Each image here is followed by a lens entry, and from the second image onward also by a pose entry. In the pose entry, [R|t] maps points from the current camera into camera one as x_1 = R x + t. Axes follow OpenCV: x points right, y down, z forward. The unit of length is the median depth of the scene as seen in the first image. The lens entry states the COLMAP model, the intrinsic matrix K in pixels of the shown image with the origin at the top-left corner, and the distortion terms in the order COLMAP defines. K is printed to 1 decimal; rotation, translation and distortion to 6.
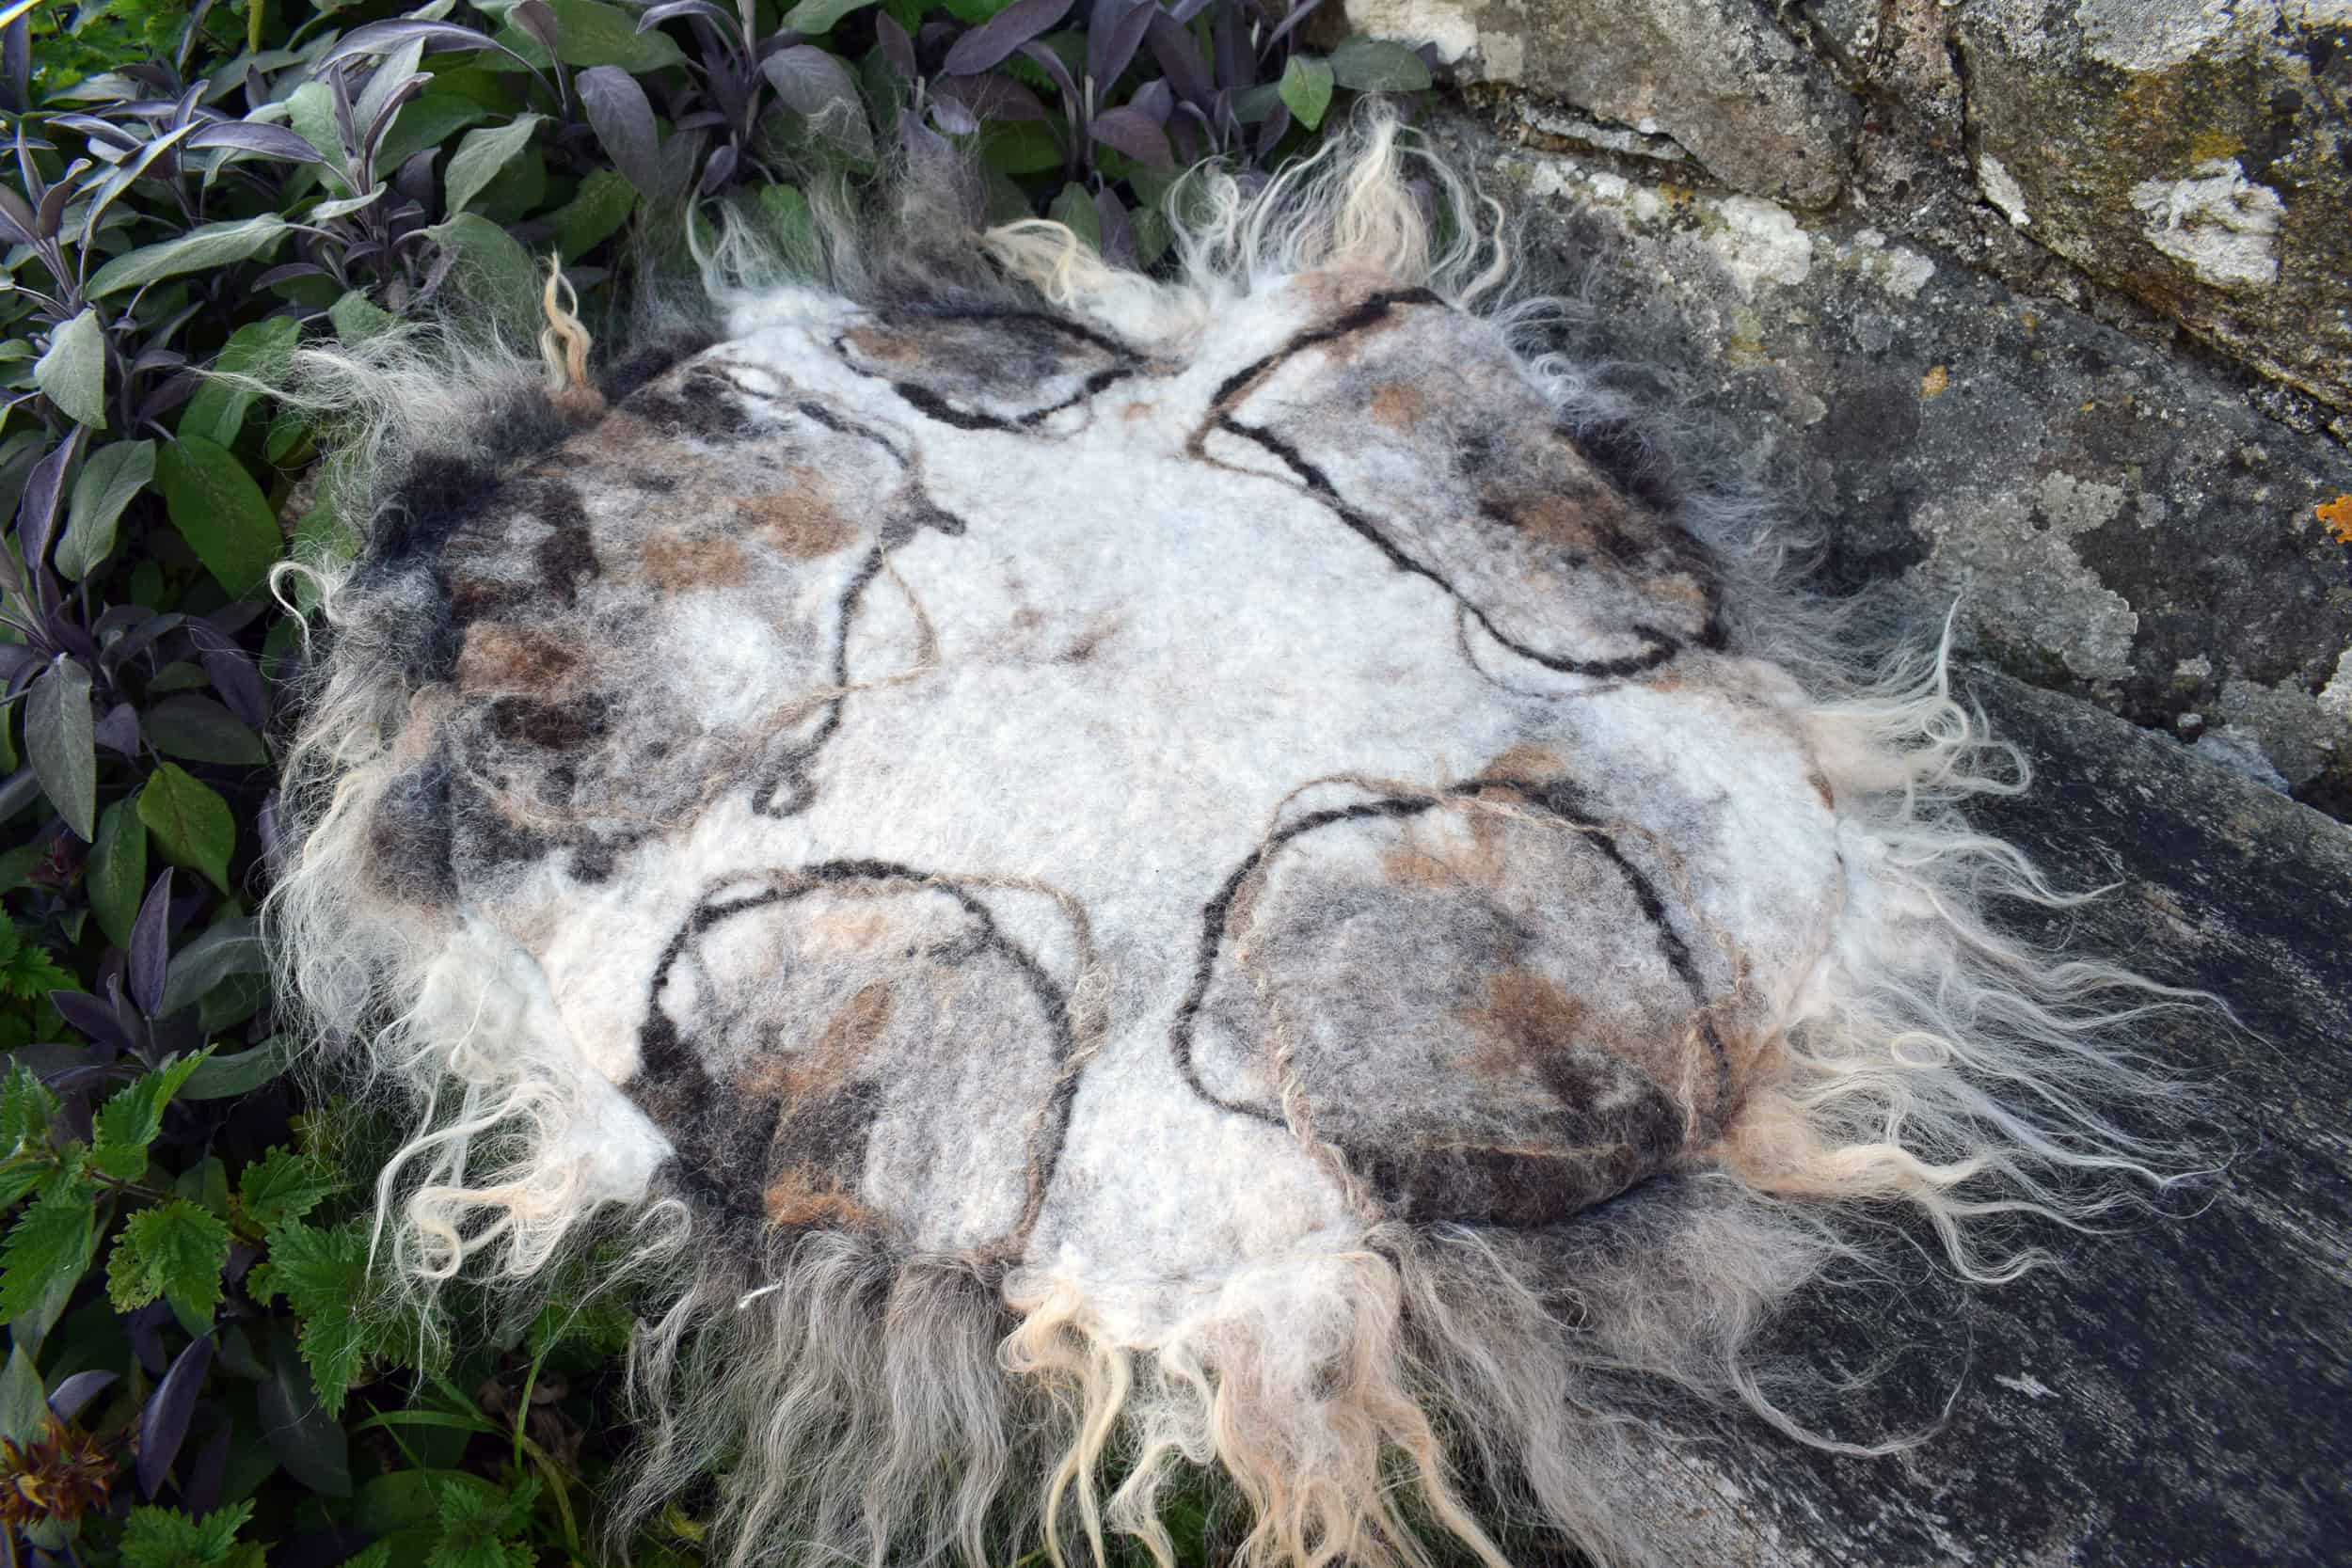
lens RADIAL K [[1812.0, 0, 1180.3], [0, 1812.0, 774.5], [0, 0, 1]] dist [-0.102598, 0.018296]
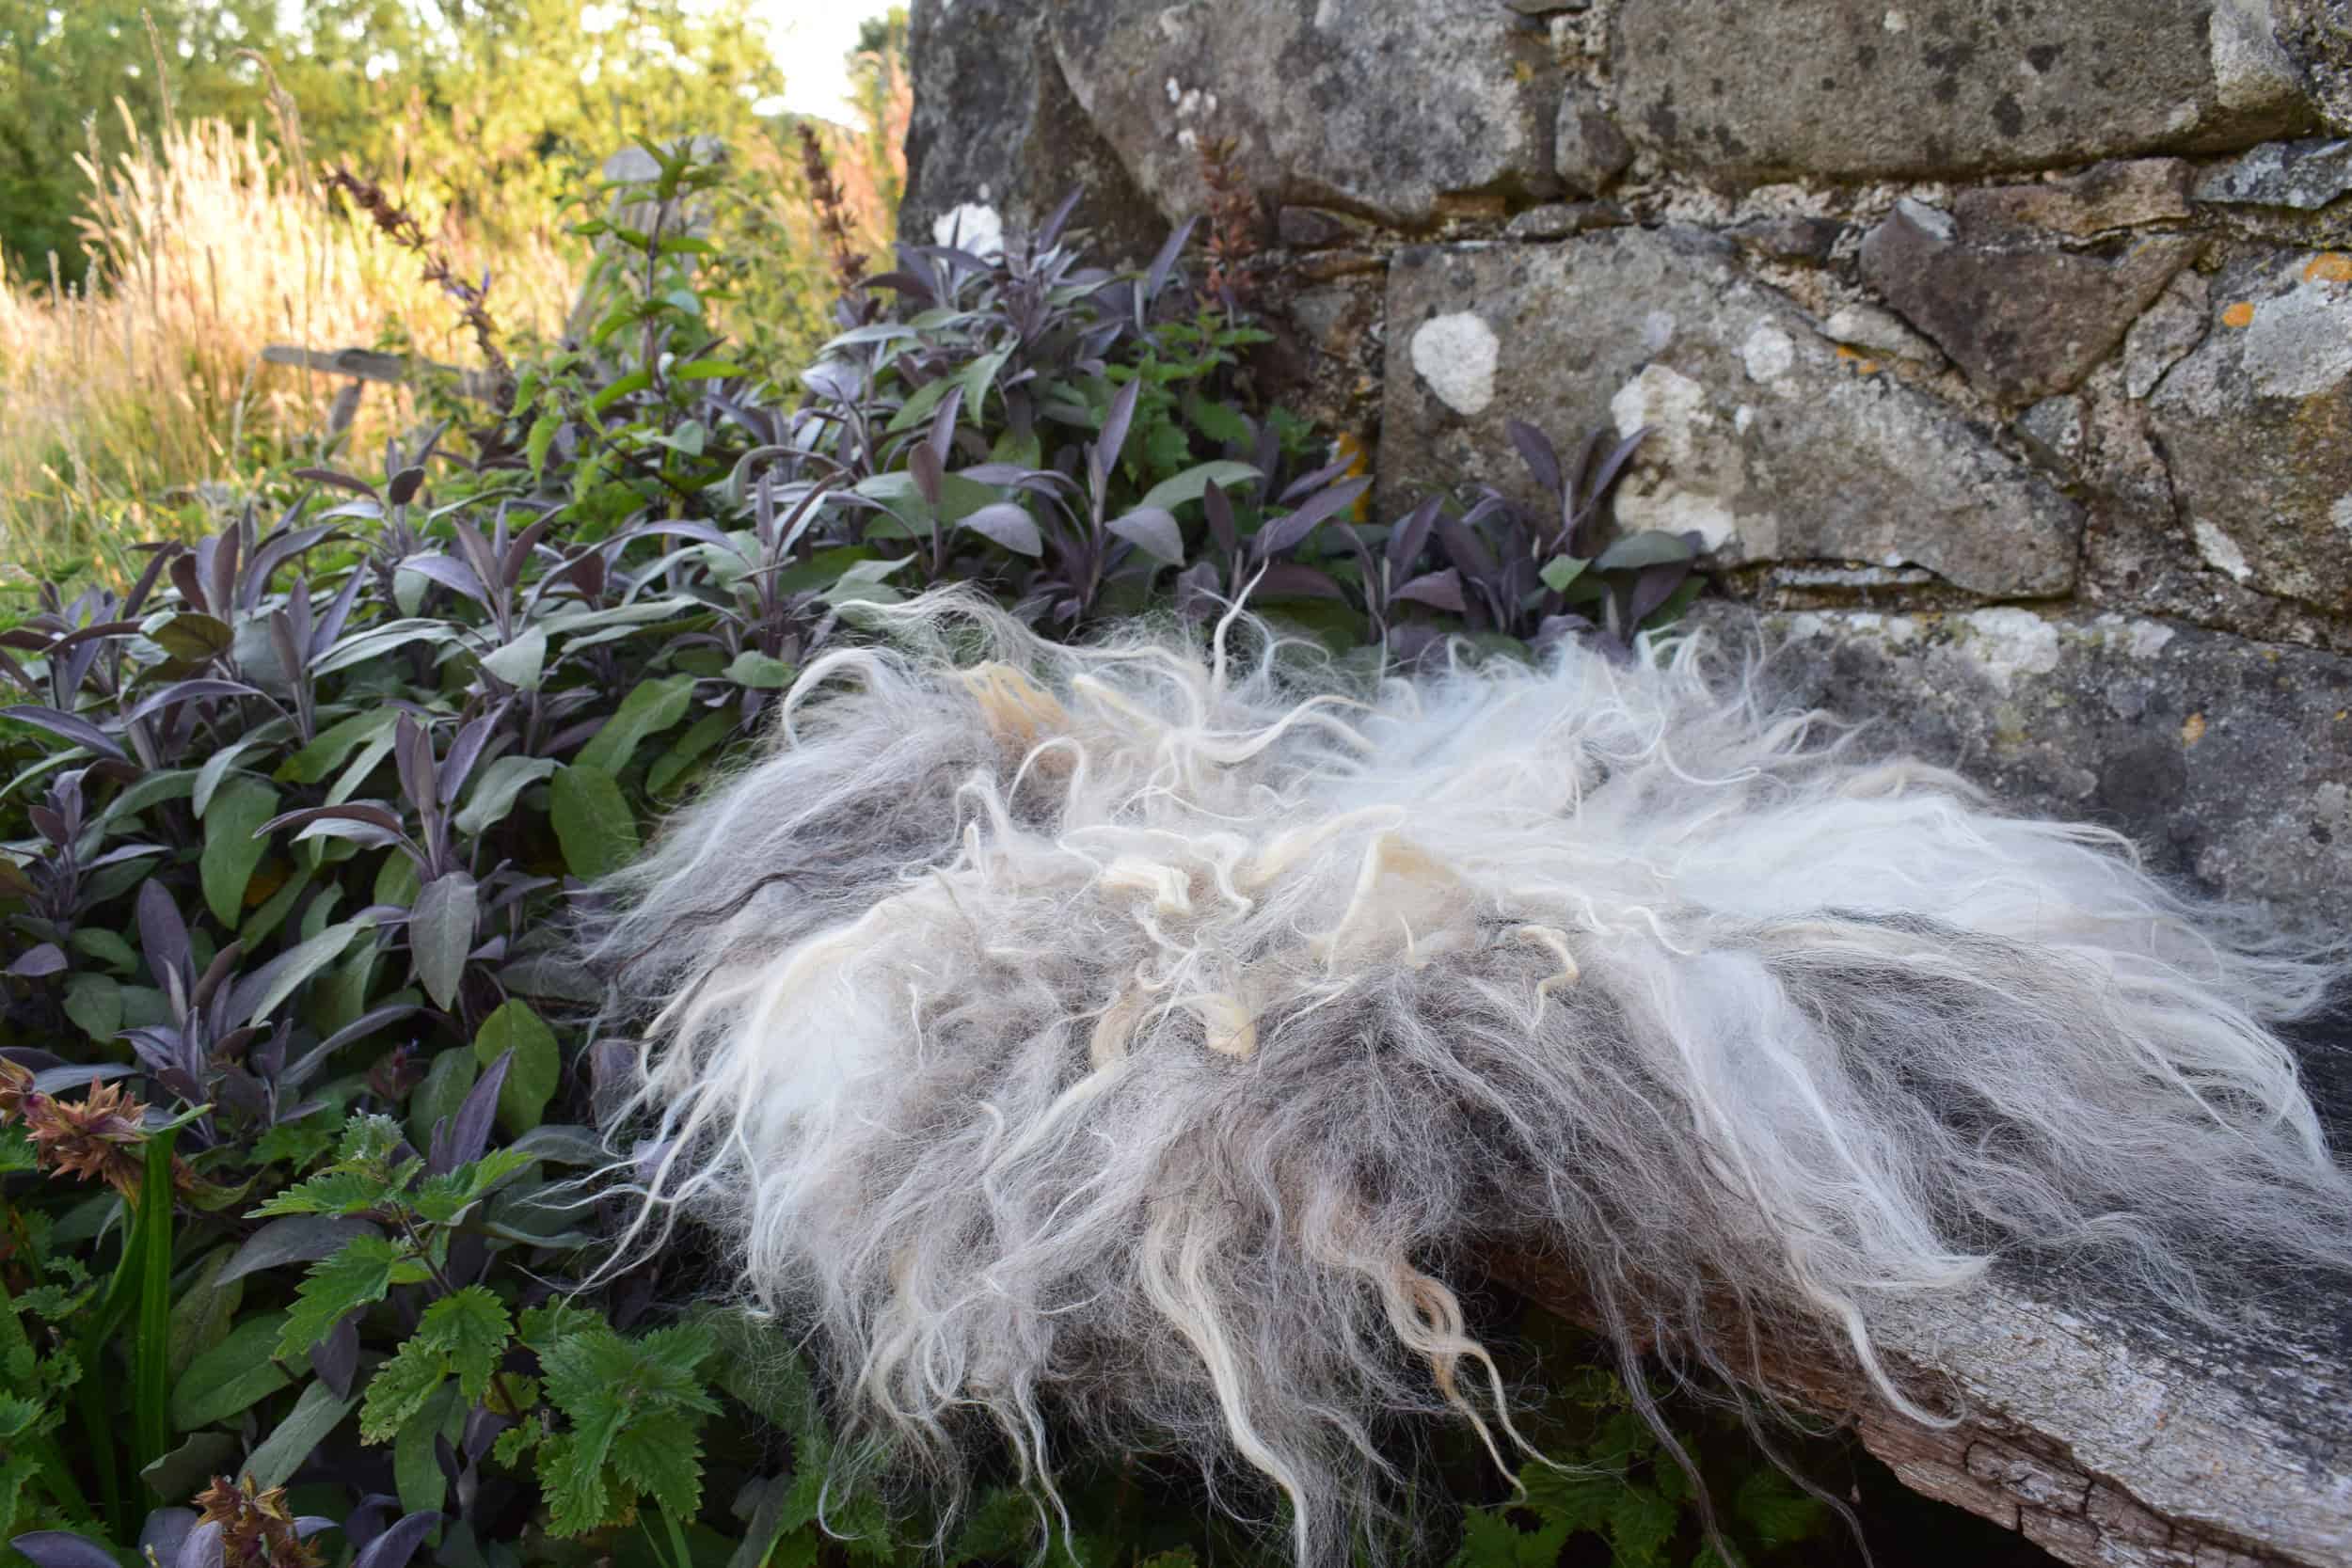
lens RADIAL K [[2112.4, 0, 1193.4], [0, 2112.4, 774.9], [0, 0, 1]] dist [-0.092856, 0.016890]
pose [[0.992493, -0.005391, -0.122179, -0.013990], [-0.057952, 0.859015, -0.508660, 0.494284], [0.107696, 0.511923, 0.852254, -0.103008]]
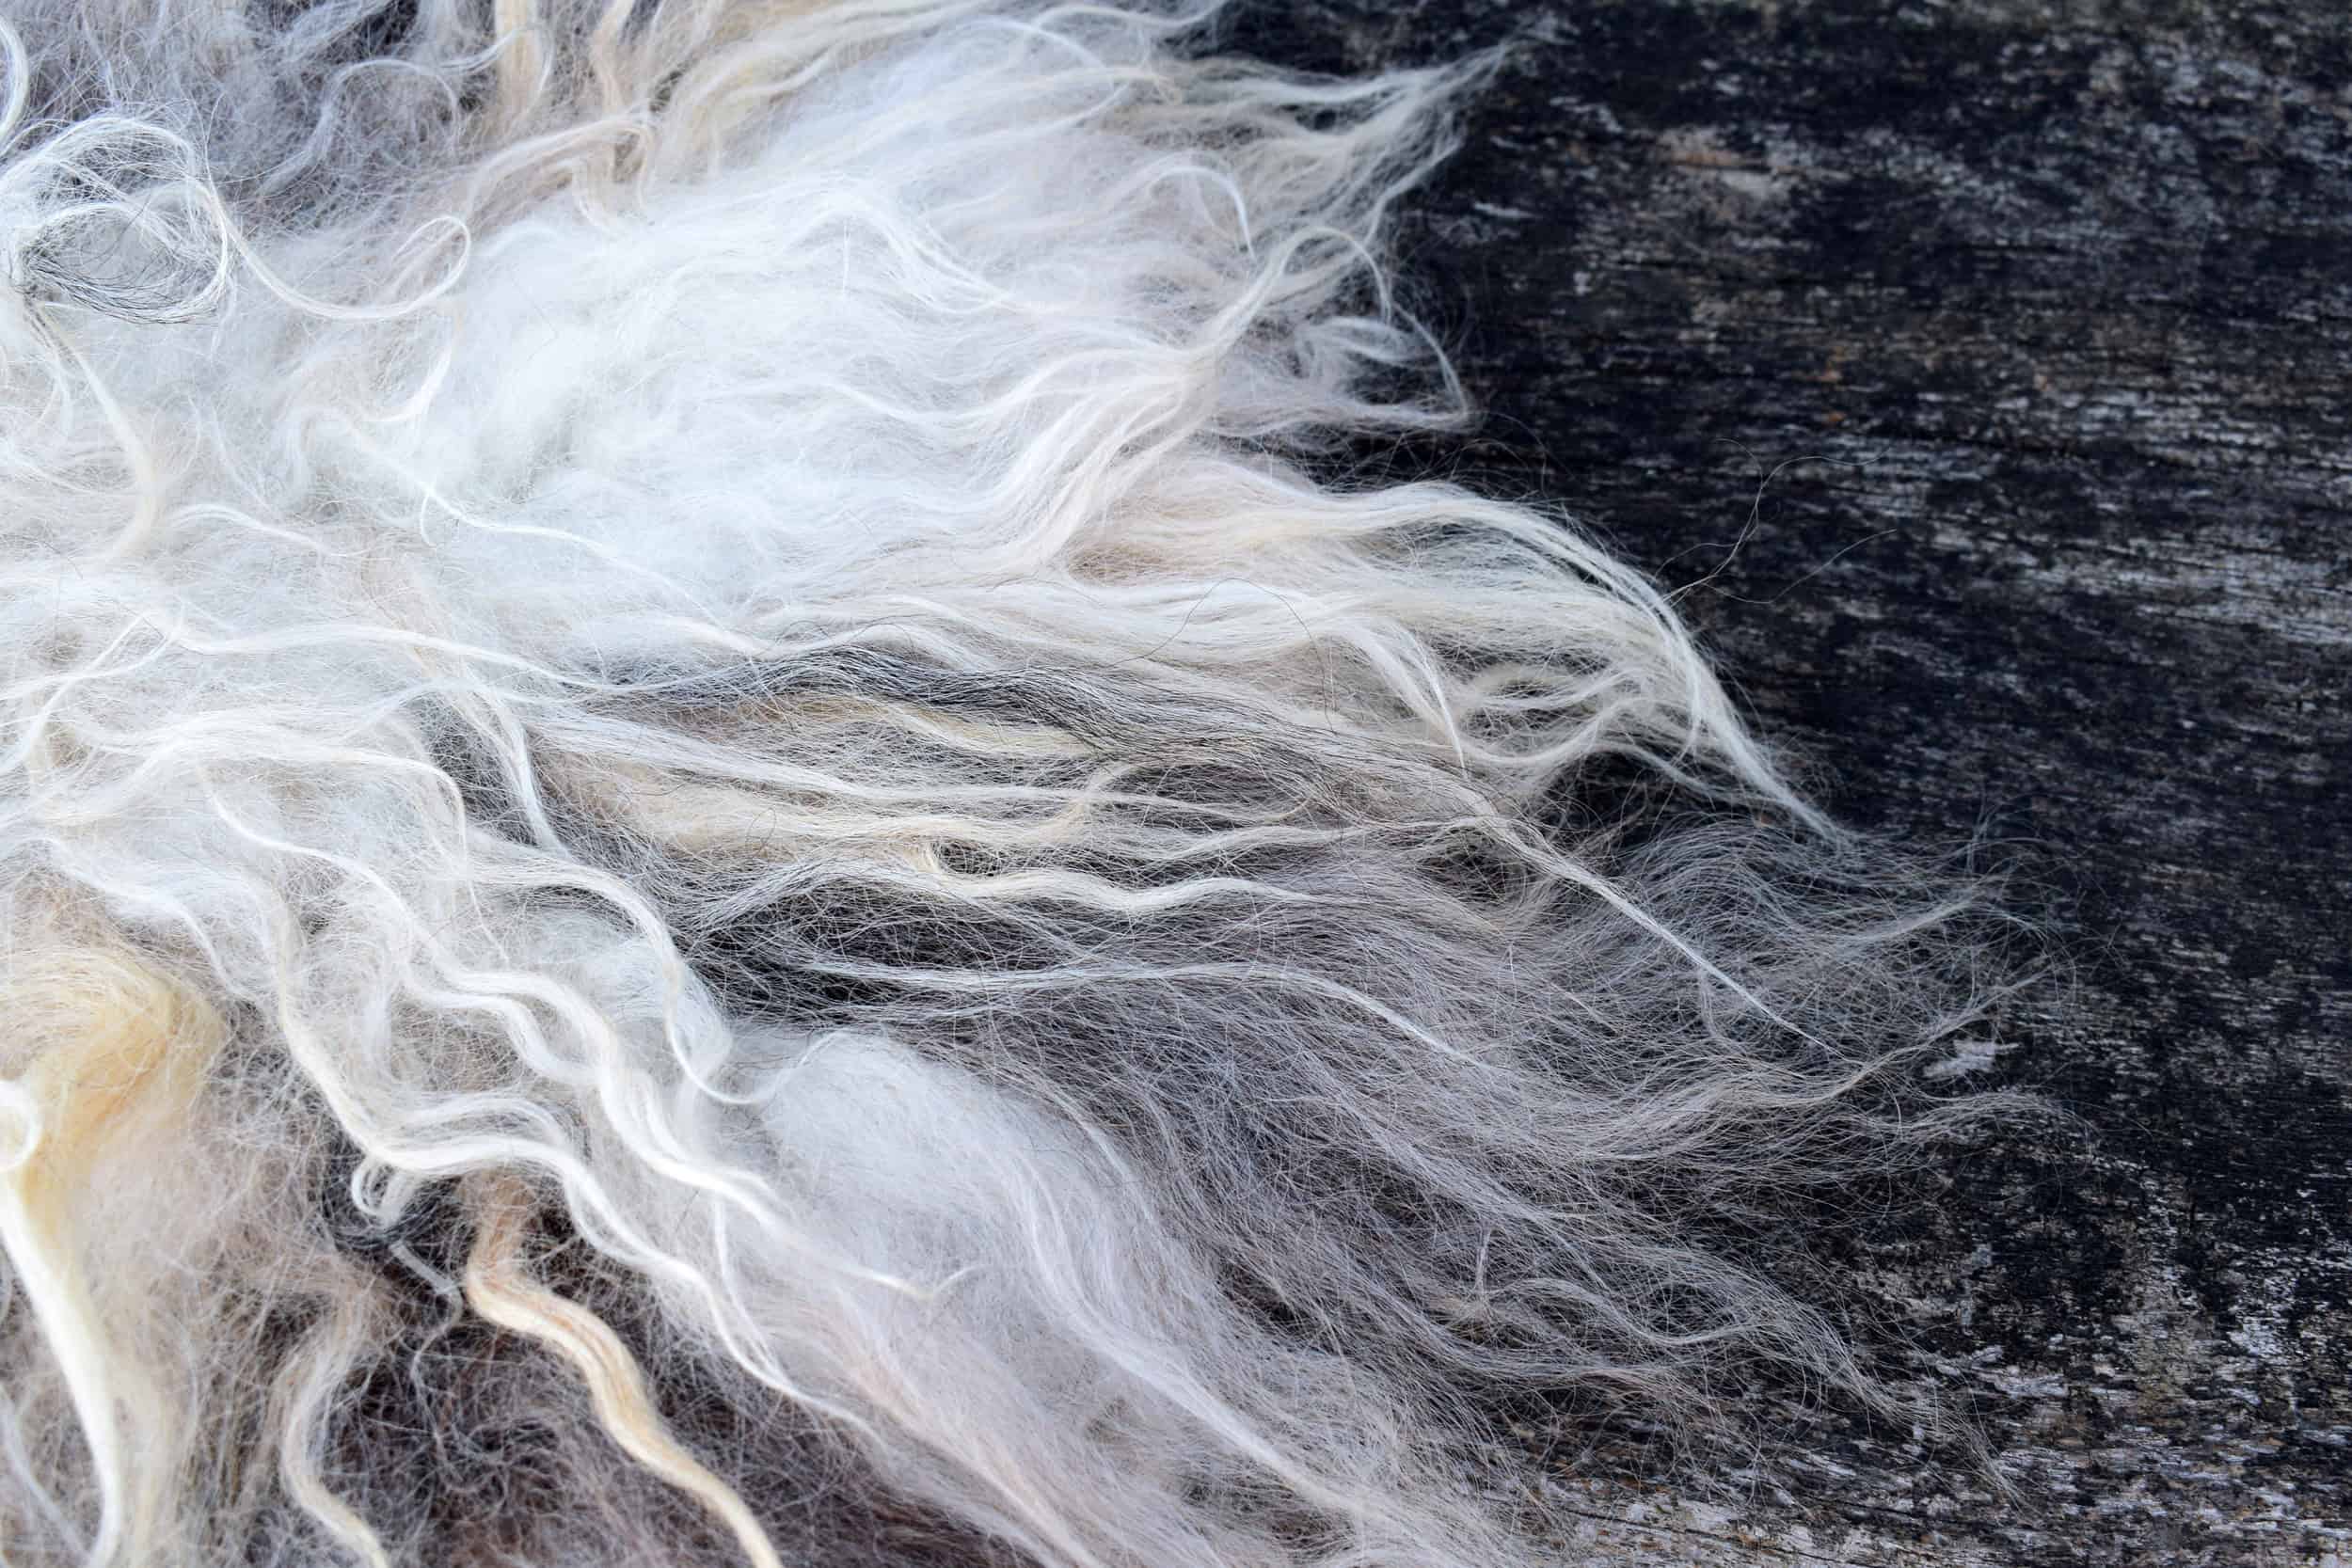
lens RADIAL K [[2572.5, 0, 1174.9], [0, 2572.5, 786.1], [0, 0, 1]] dist [-0.072841, 0.000000]
pose [[0.794101, -0.533076, 0.291950, 0.030925], [0.434397, 0.833755, 0.340810, -0.115687], [-0.425092, -0.143815, 0.893652, 0.224687]]
